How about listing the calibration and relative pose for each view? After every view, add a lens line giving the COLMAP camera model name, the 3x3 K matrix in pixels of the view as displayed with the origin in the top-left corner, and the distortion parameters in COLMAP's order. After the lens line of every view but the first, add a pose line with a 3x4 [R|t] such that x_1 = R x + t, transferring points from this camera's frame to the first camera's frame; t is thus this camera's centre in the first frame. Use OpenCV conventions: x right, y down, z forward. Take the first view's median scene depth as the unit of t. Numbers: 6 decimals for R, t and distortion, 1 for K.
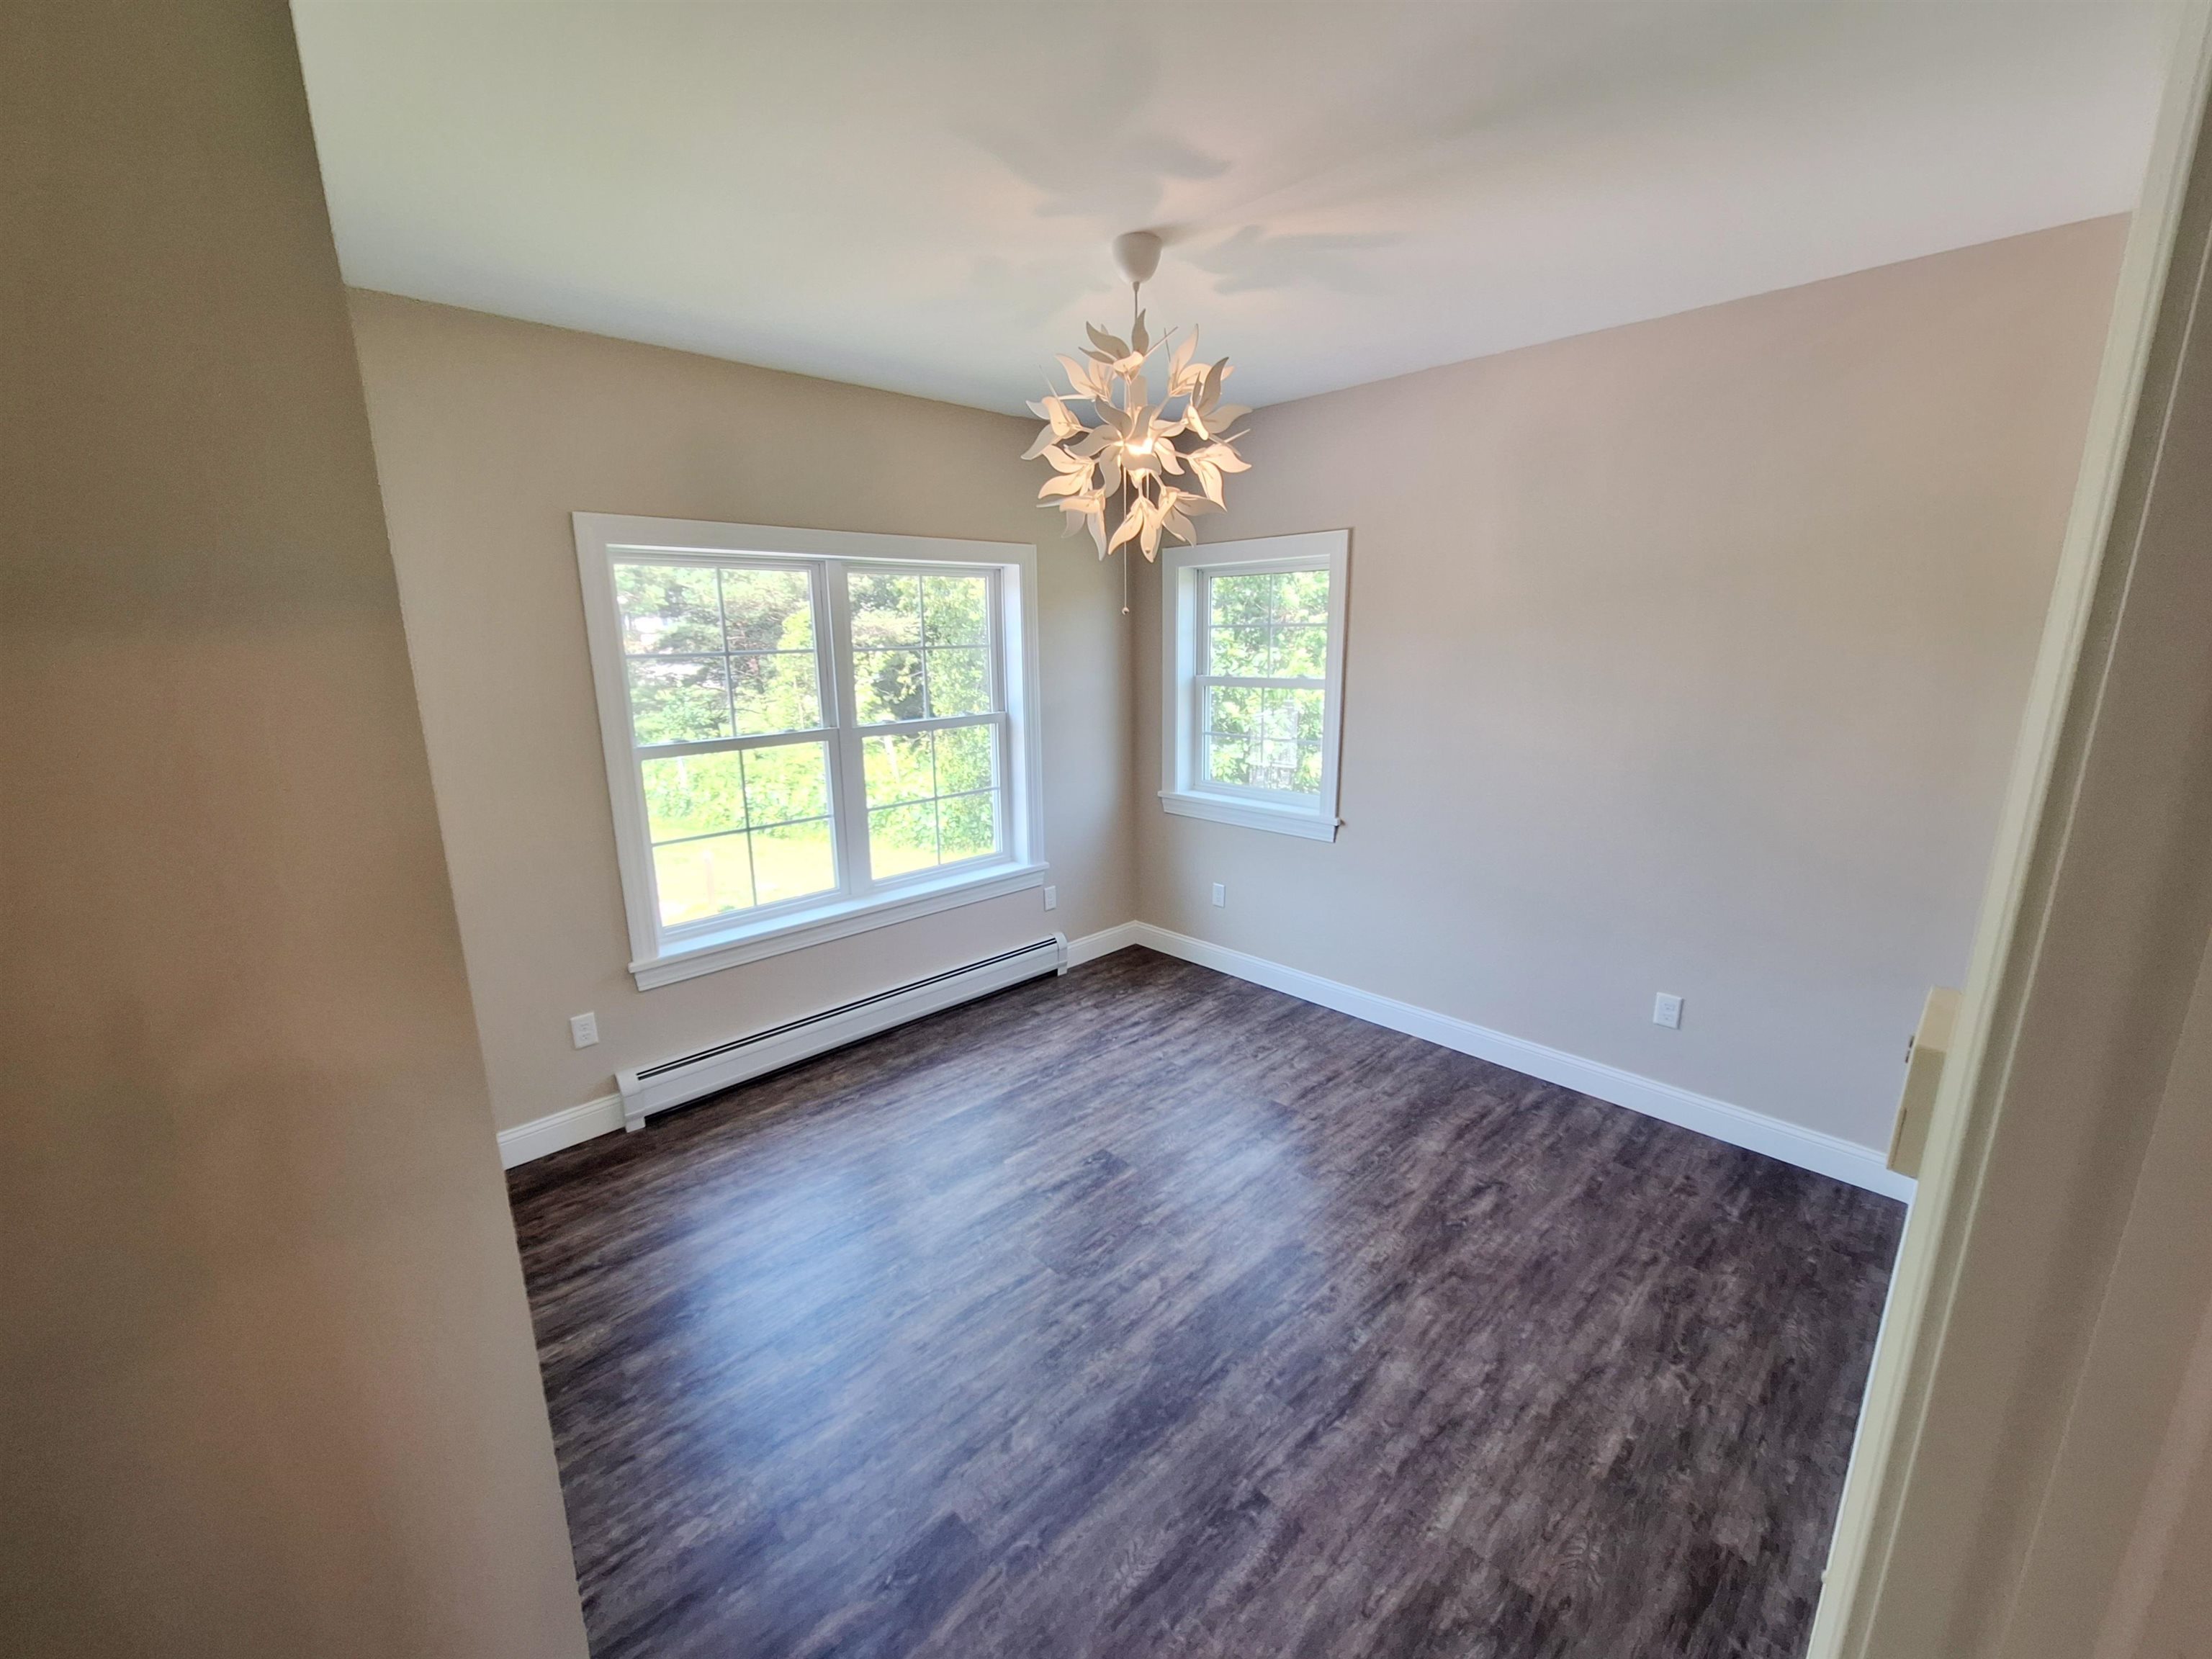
lens RADIAL K [[900.7, 0, 1096.8], [0, 900.7, 836.0], [0, 0, 1]] dist [-0.001013, 0.001312]
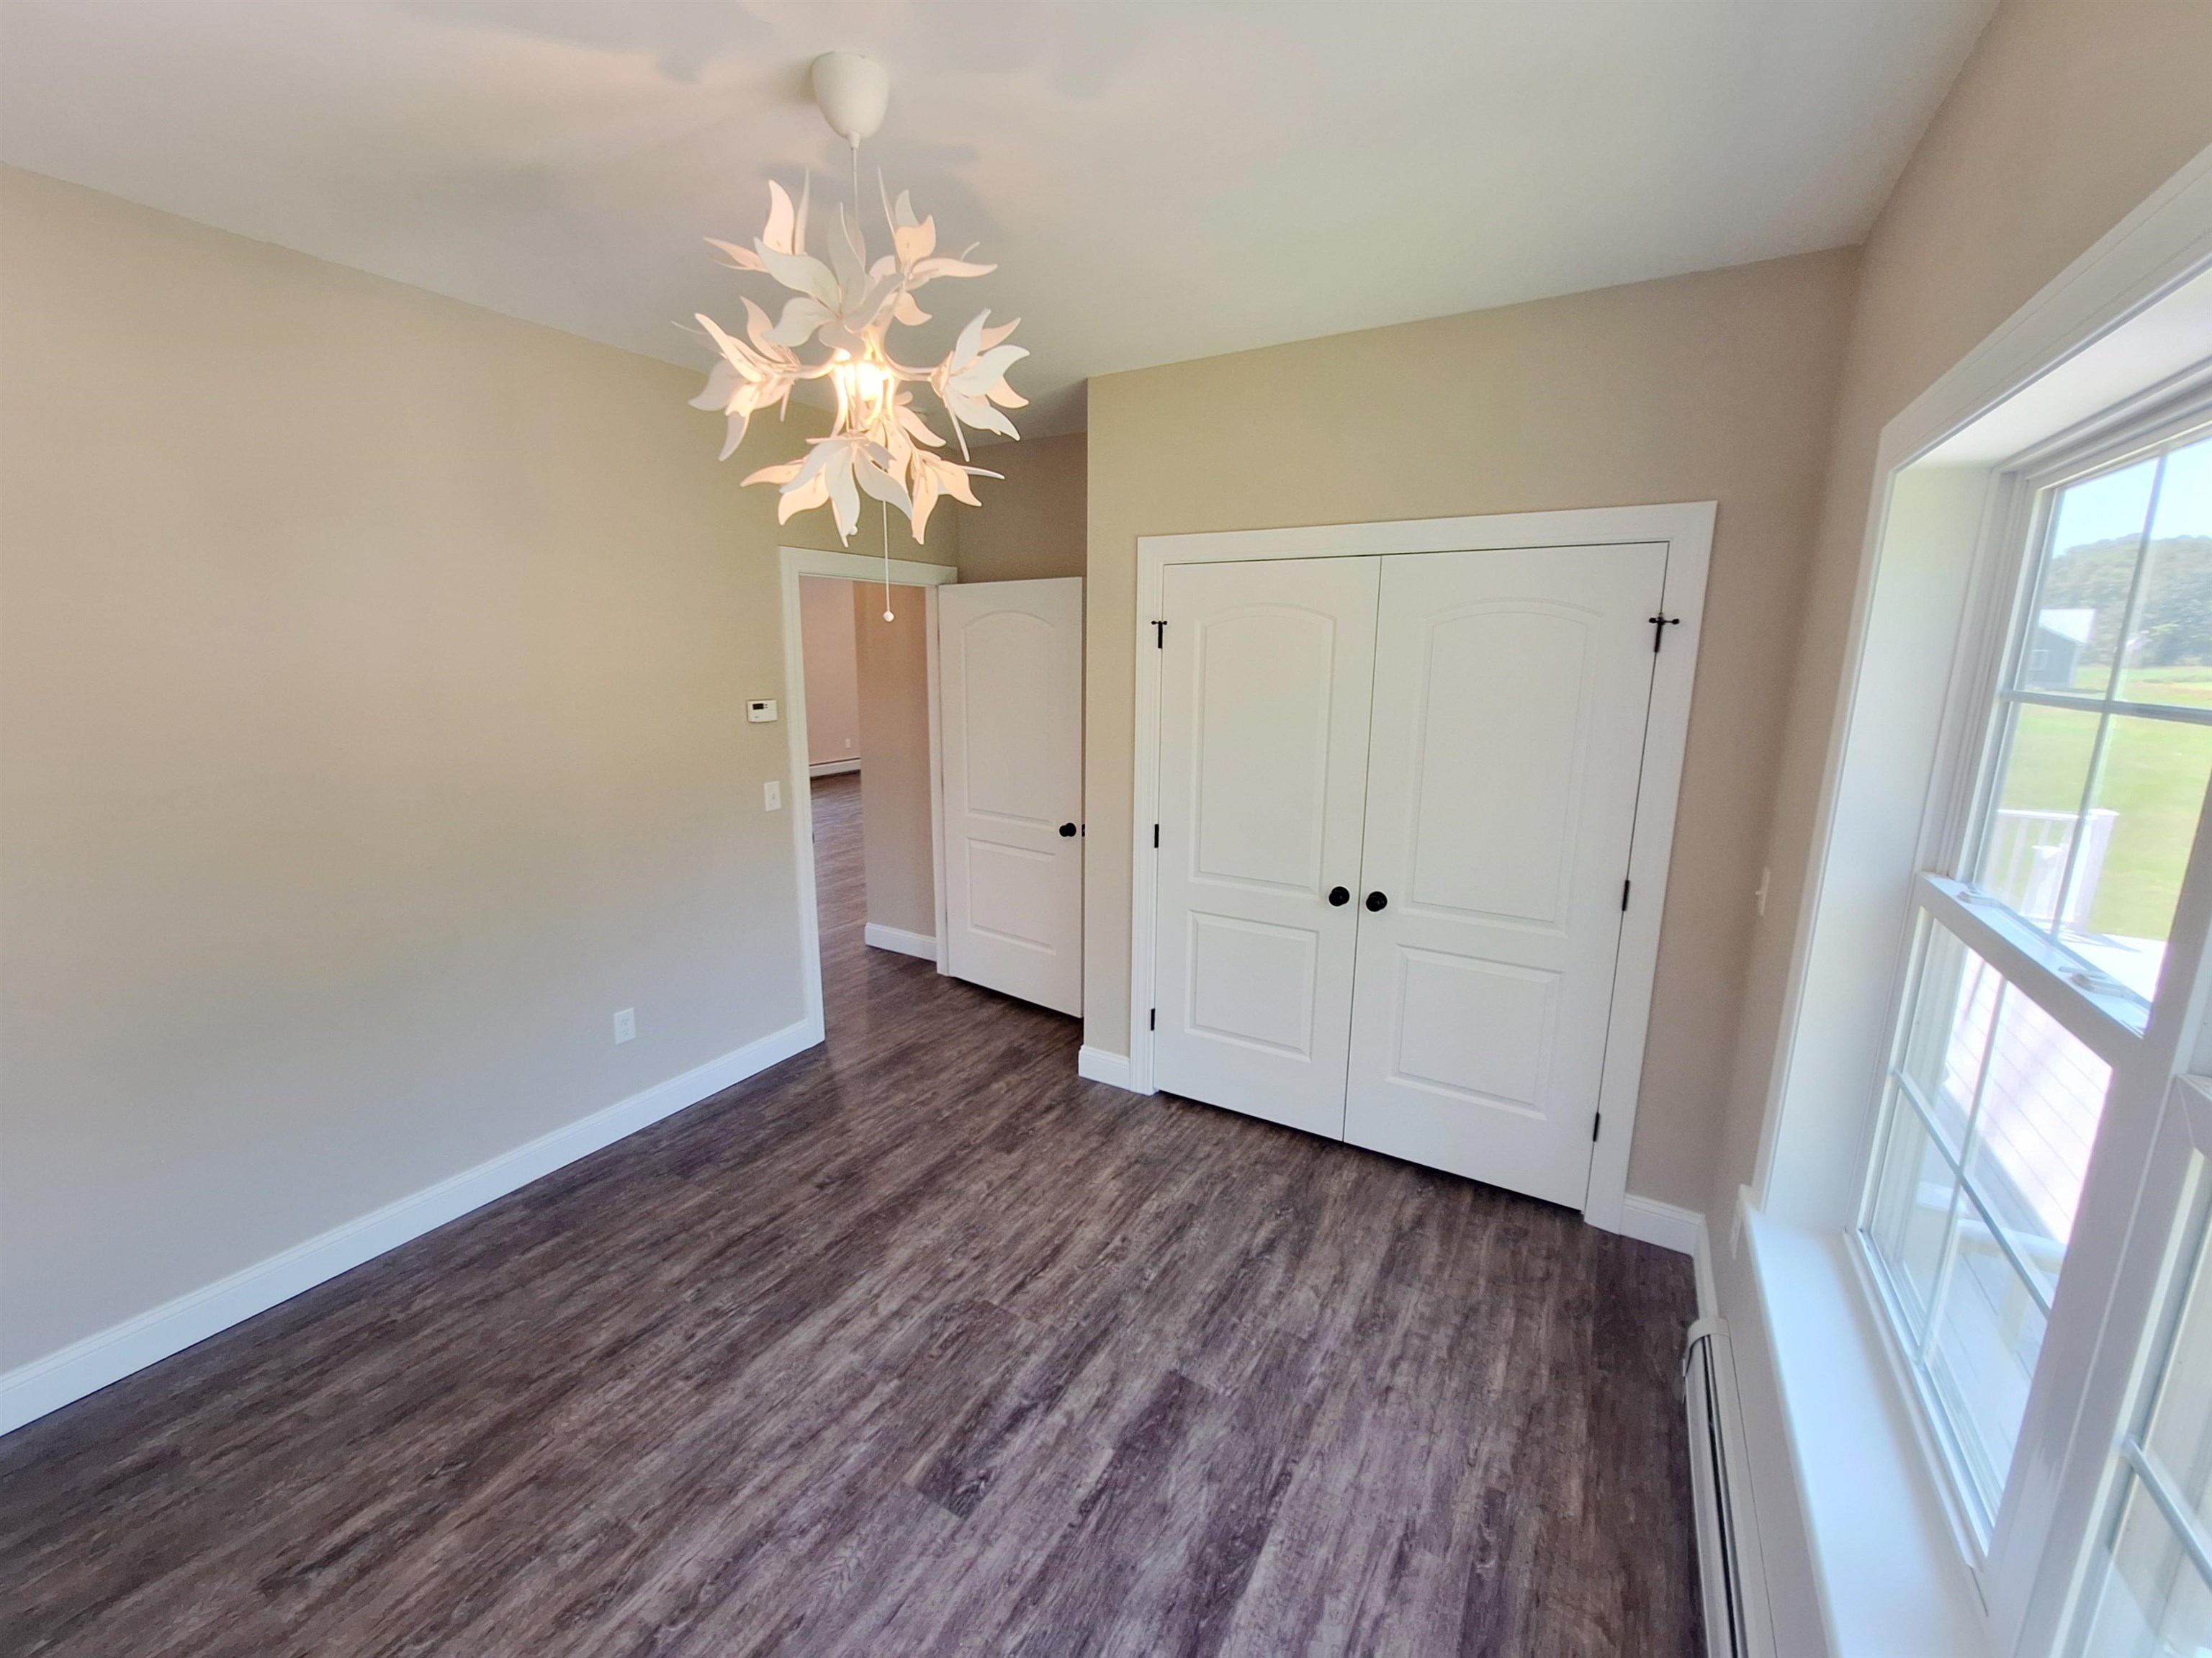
lens RADIAL K [[900.7, 0, 1091.0], [0, 900.7, 826.1], [0, 0, 1]] dist [-0.001013, 0.001312]
pose [[-0.967114, 0.054334, -0.248471, 0.061356], [-0.053223, 0.912055, 0.406599, -0.387689], [0.248712, 0.406452, -0.879170, 1.696081]]
